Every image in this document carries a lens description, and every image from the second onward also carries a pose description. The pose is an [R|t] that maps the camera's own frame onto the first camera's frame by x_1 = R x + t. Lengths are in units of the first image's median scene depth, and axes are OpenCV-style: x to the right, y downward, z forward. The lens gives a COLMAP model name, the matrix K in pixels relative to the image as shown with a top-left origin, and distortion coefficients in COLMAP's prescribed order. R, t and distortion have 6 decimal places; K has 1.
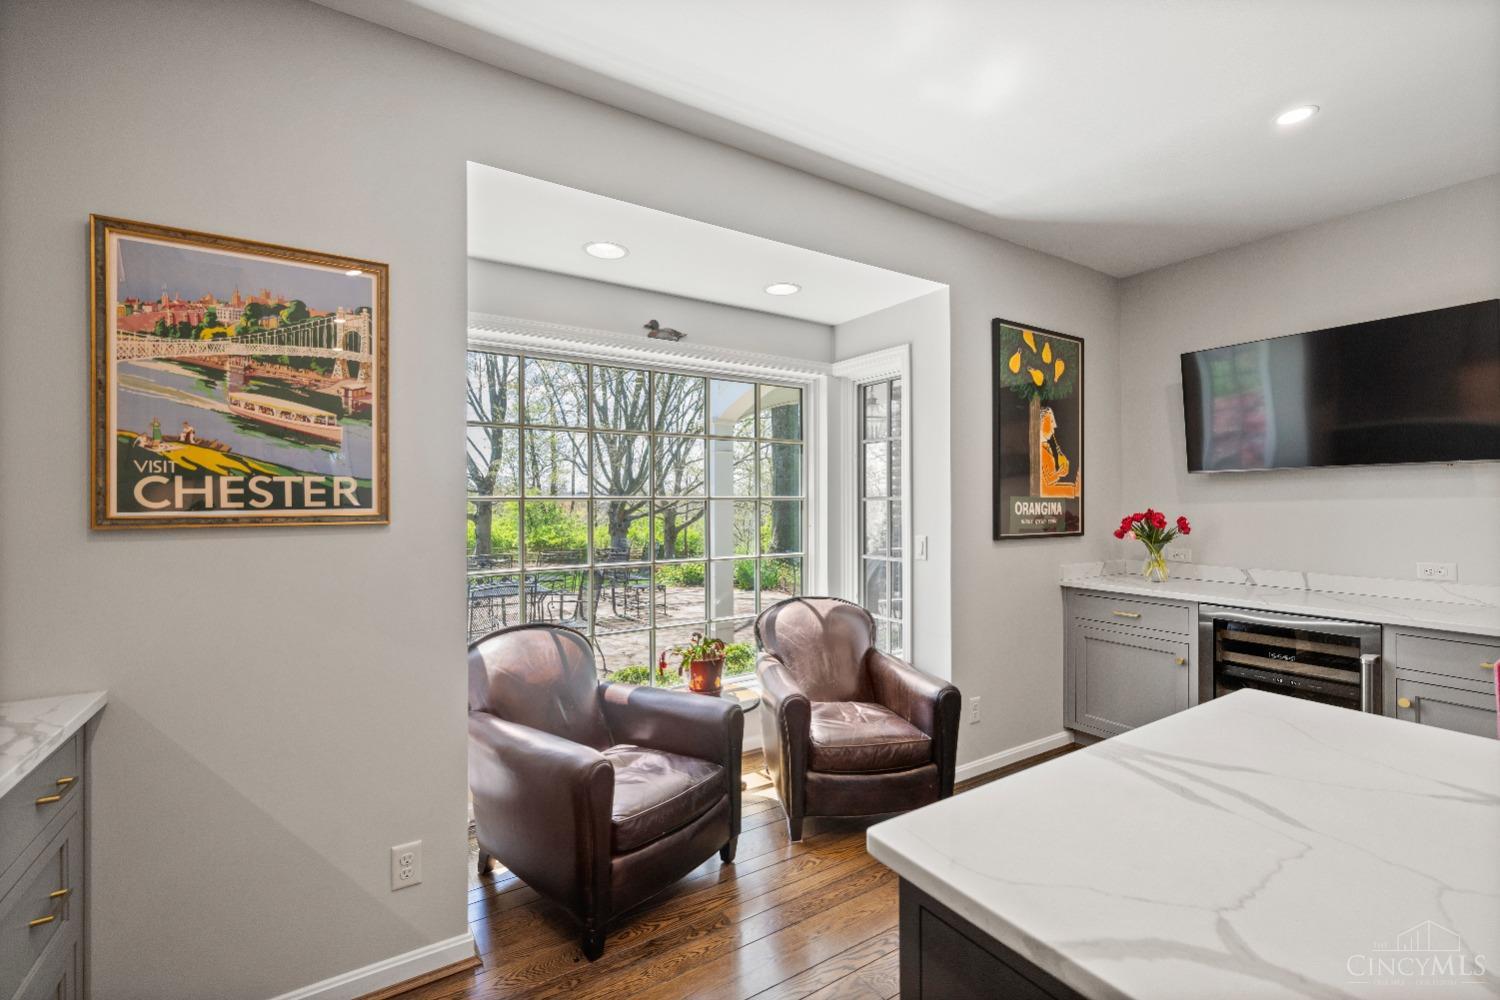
lens RADIAL K [[644.7, 0, 748.8], [0, 644.7, 494.8], [0, 0, 1]] dist [0.002138, 0.000286]
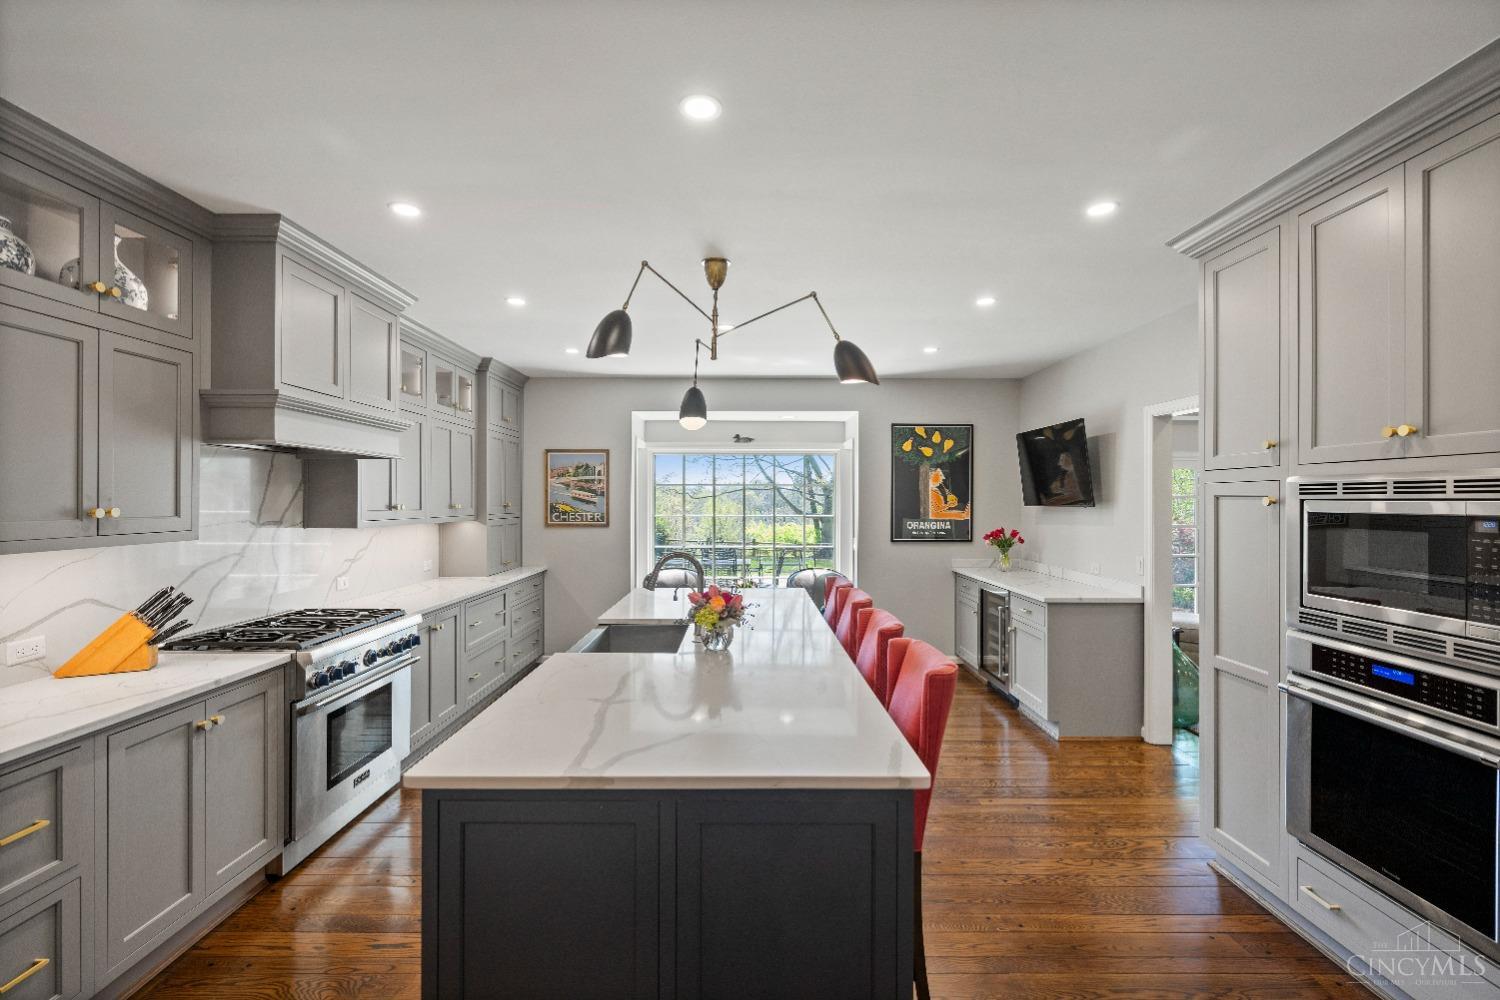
lens RADIAL K [[688.6, 0, 747.5], [0, 688.6, 500.9], [0, 0, 1]] dist [0.000230, -0.000157]
pose [[0.849883, 0.003830, -0.526957, 1.074342], [0.000500, 0.999967, 0.008075, -0.064966], [0.526971, -0.007127, 0.849853, -0.920526]]
